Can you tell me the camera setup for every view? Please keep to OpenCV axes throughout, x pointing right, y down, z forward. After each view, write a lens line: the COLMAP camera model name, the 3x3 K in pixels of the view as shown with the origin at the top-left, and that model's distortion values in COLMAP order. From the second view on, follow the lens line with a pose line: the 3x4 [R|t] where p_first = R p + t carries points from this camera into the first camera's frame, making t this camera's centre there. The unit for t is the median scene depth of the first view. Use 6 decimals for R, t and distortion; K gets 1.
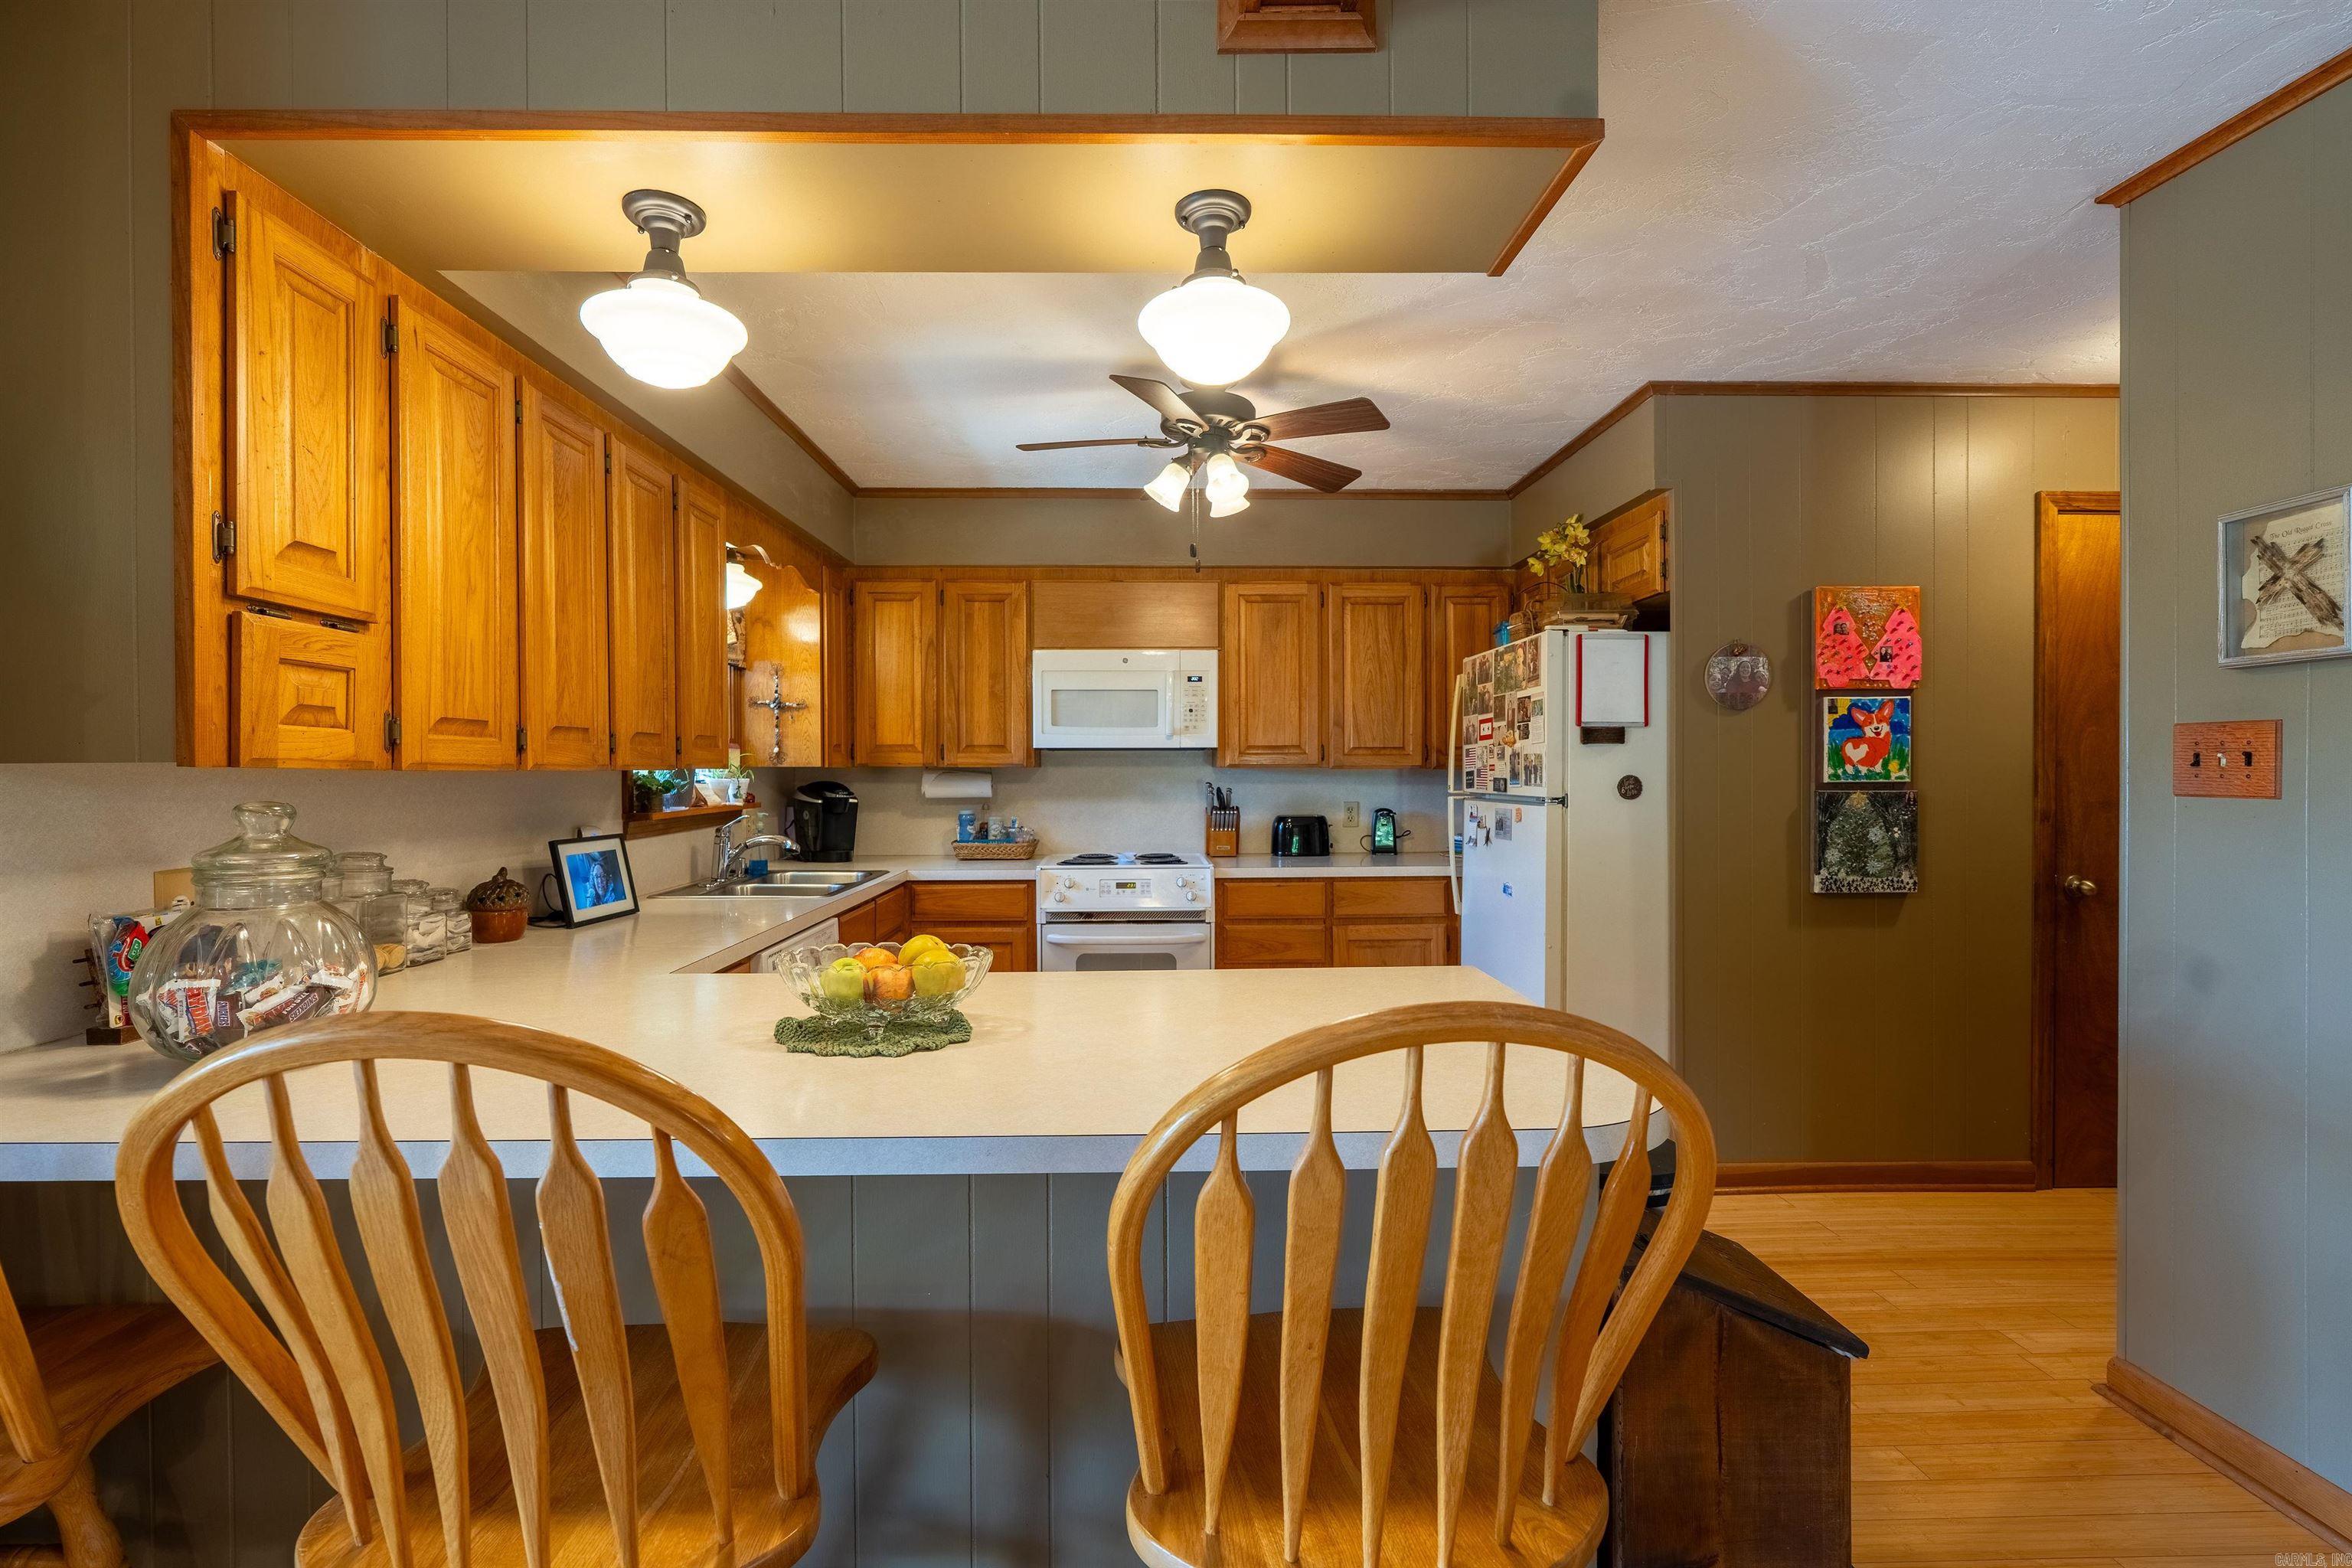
lens RADIAL K [[1063.3, 0, 1151.7], [0, 1063.3, 778.0], [0, 0, 1]] dist [-0.004492, 0.002214]
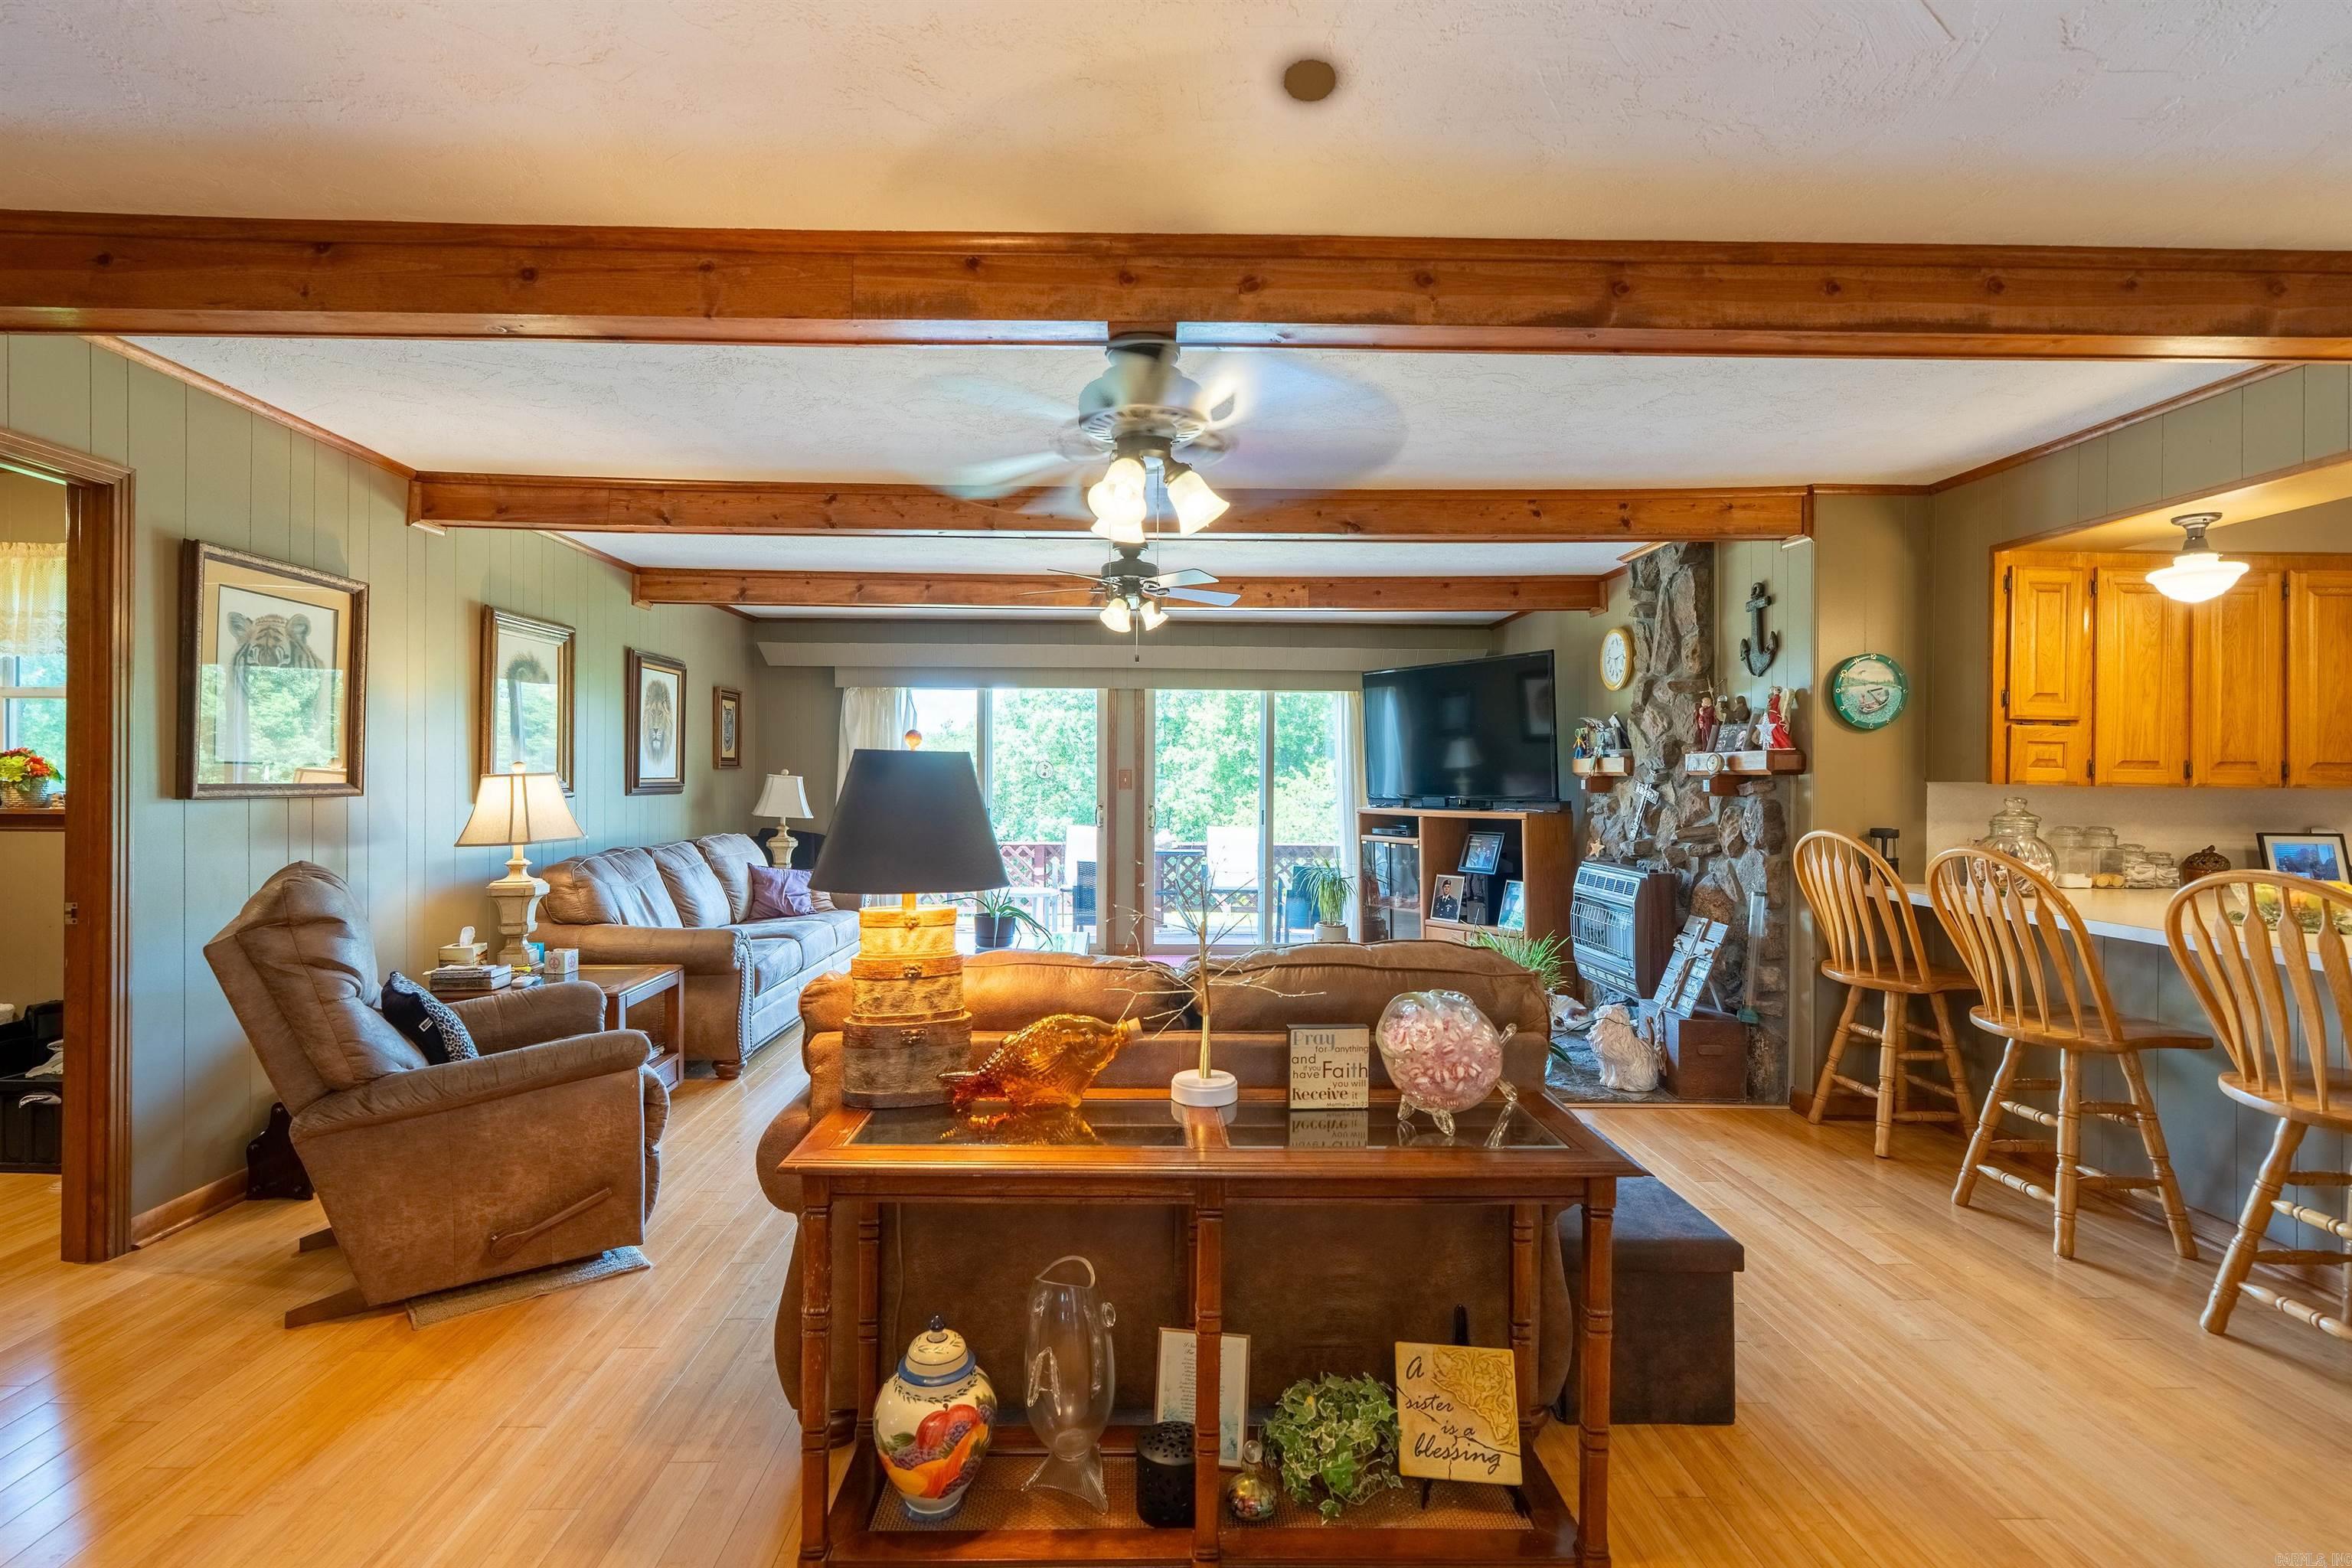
lens RADIAL K [[1063.3, 0, 1172.6], [0, 1063.3, 780.9], [0, 0, 1]] dist [-0.004492, 0.002214]
pose [[0.015675, 0.009127, -0.999835, 0.792269], [-0.015328, 0.999843, 0.008887, -0.004584], [0.999760, 0.015186, 0.015812, -0.508485]]
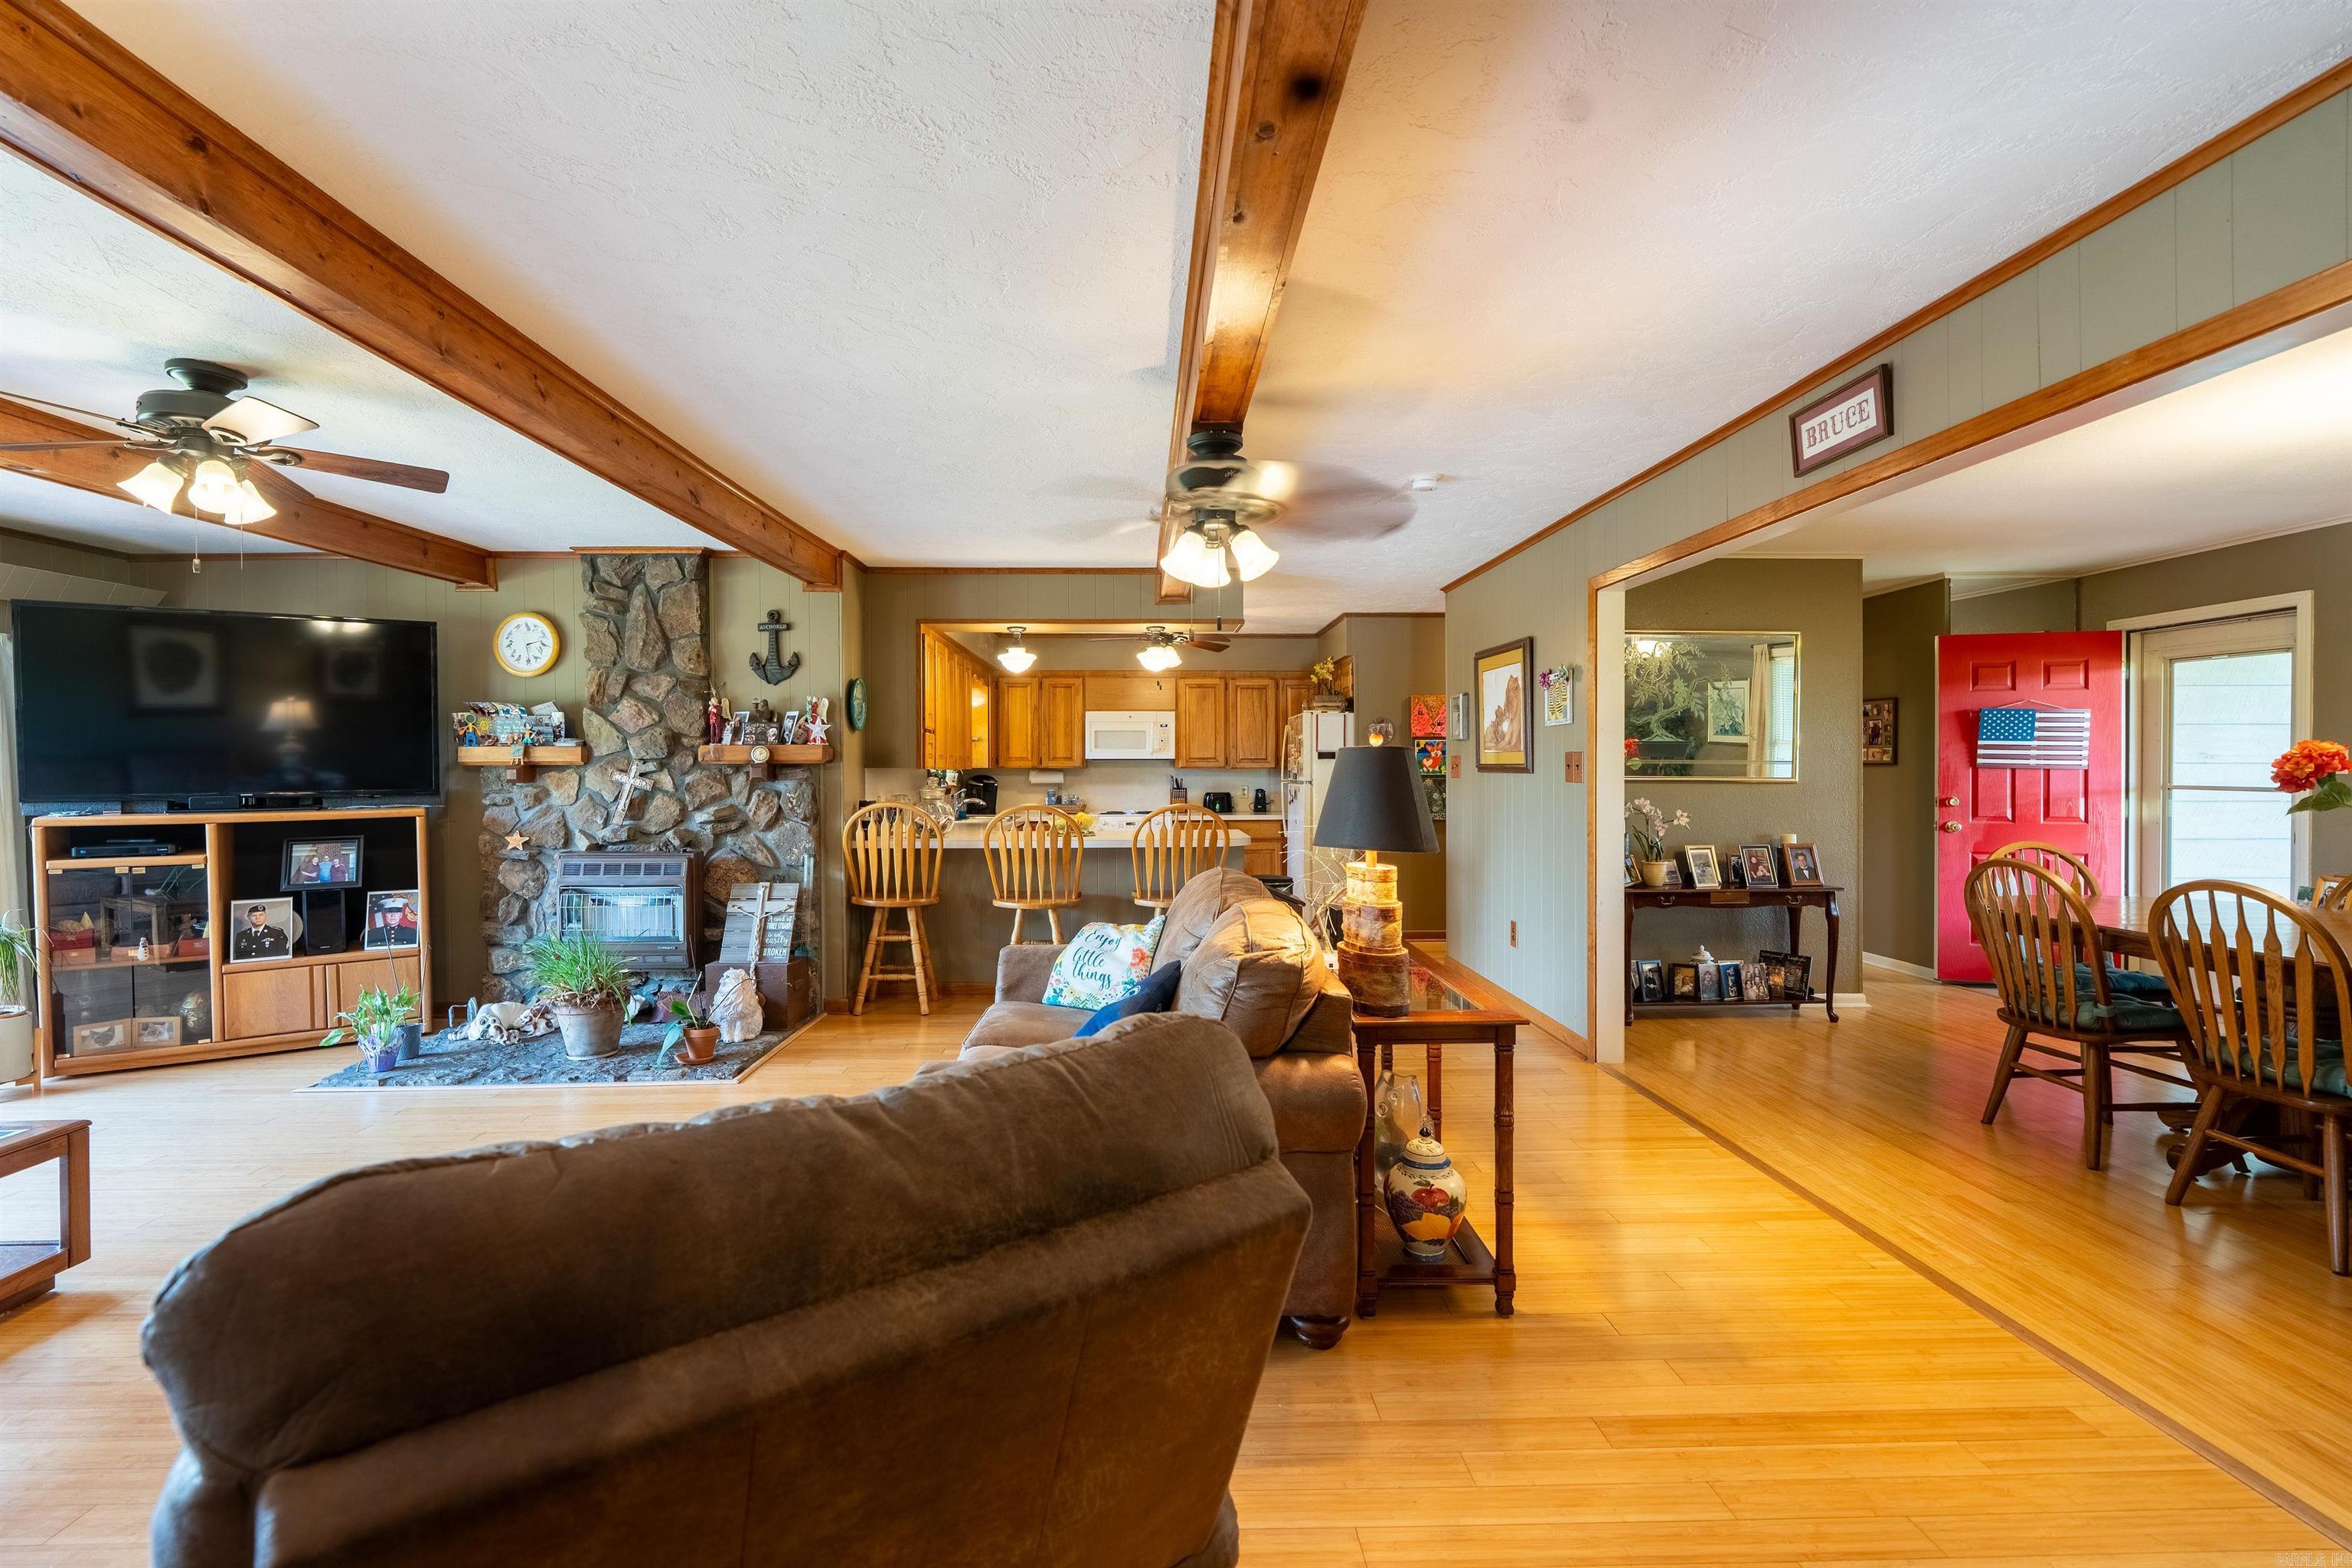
lens RADIAL K [[1063.3, 0, 1139.4], [0, 1063.3, 776.9], [0, 0, 1]] dist [-0.004492, 0.002214]
pose [[0.999936, 0.001157, -0.011247, 0.022732], [-0.001163, 0.999999, -0.000506, 0.011068], [0.011247, 0.000519, 0.999937, -1.470096]]
